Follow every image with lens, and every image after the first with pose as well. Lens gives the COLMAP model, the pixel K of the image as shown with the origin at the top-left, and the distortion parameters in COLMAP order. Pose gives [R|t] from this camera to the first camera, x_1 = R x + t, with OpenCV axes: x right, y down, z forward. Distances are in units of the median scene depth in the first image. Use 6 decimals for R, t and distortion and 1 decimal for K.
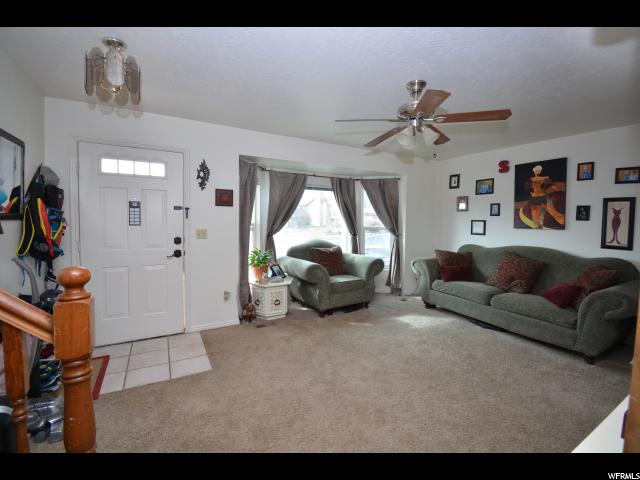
lens RADIAL K [[282.6, 0, 320.2], [0, 282.6, 237.0], [0, 0, 1]] dist [-0.002936, -0.001369]
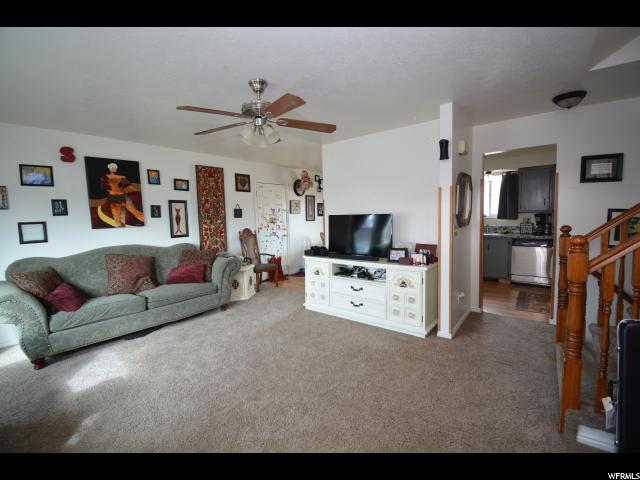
lens RADIAL K [[282.6, 0, 320.6], [0, 282.6, 240.6], [0, 0, 1]] dist [-0.002936, -0.001369]
pose [[-0.366678, -0.088456, 0.926133, -0.430595], [0.088758, 0.987603, 0.129468, -0.049949], [-0.926104, 0.129674, -0.354281, 0.717227]]
